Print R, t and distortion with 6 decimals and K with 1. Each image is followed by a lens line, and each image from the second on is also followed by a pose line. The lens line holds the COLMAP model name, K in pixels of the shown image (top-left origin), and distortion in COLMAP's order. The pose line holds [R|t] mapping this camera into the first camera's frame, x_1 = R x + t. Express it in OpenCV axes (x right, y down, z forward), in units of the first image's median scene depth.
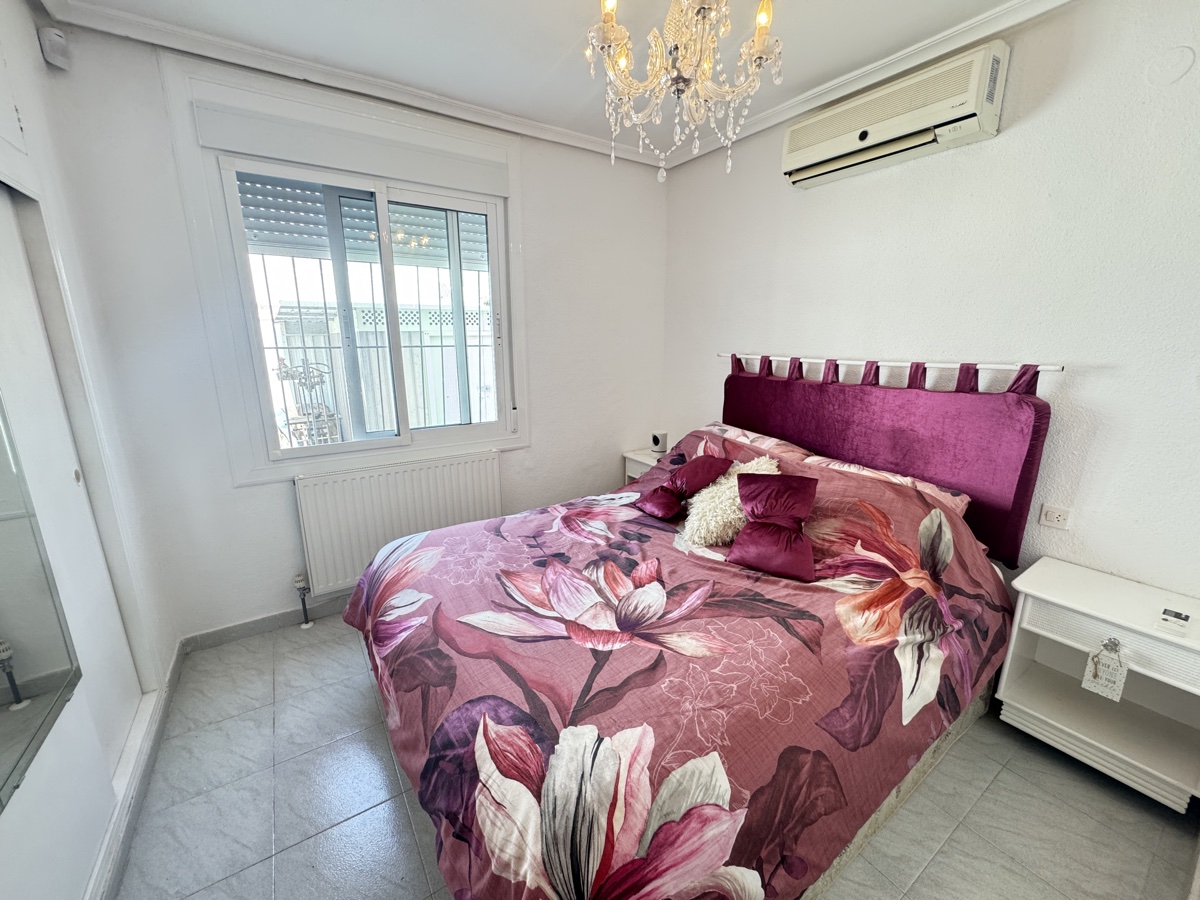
lens RADIAL K [[480.9, 0, 602.8], [0, 480.9, 451.8], [0, 0, 1]] dist [-0.004376, 0.000458]
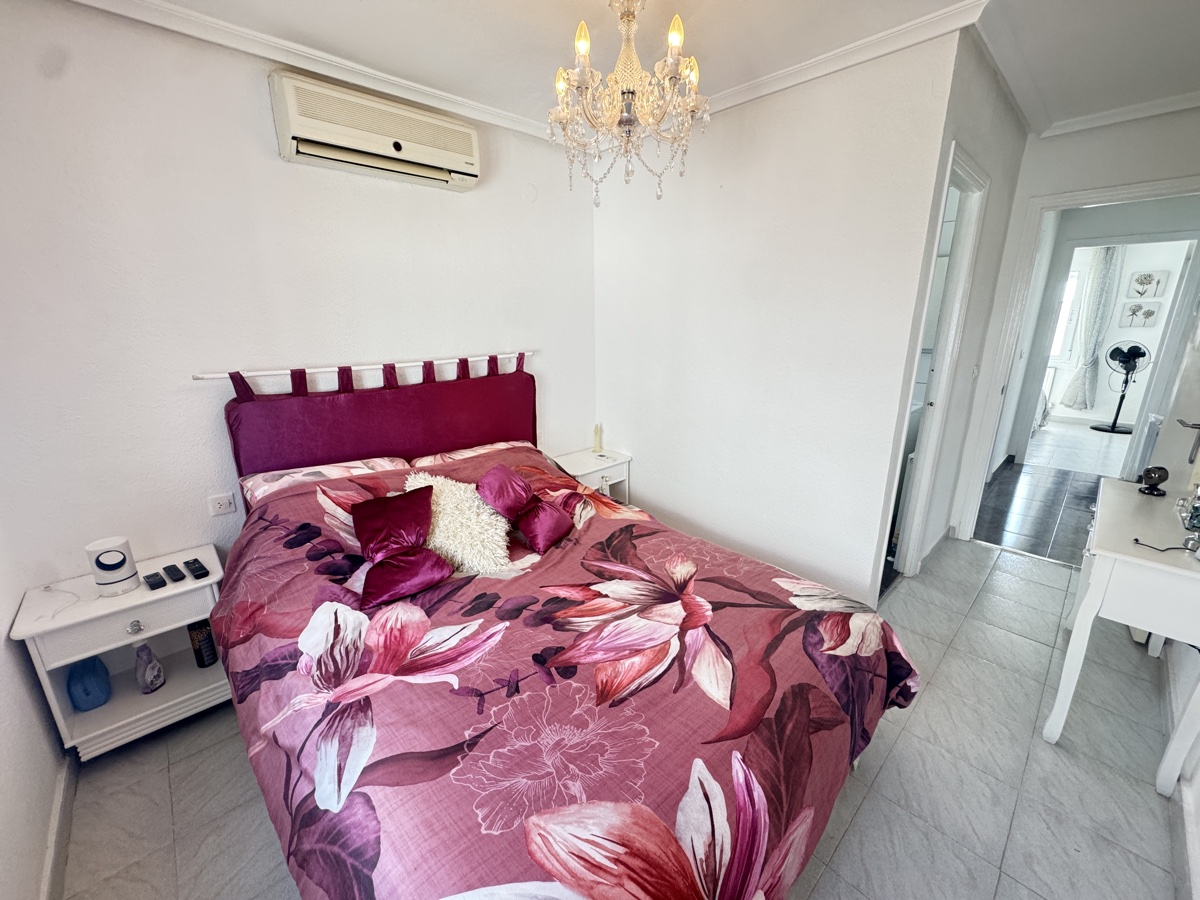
lens RADIAL K [[480.9, 0, 602.9], [0, 480.9, 446.8], [0, 0, 1]] dist [-0.004376, 0.000458]
pose [[-0.166345, -0.256009, 0.952255, -0.821783], [0.236499, 0.927164, 0.290577, -0.308787], [-0.957287, 0.273543, -0.093683, 1.027882]]
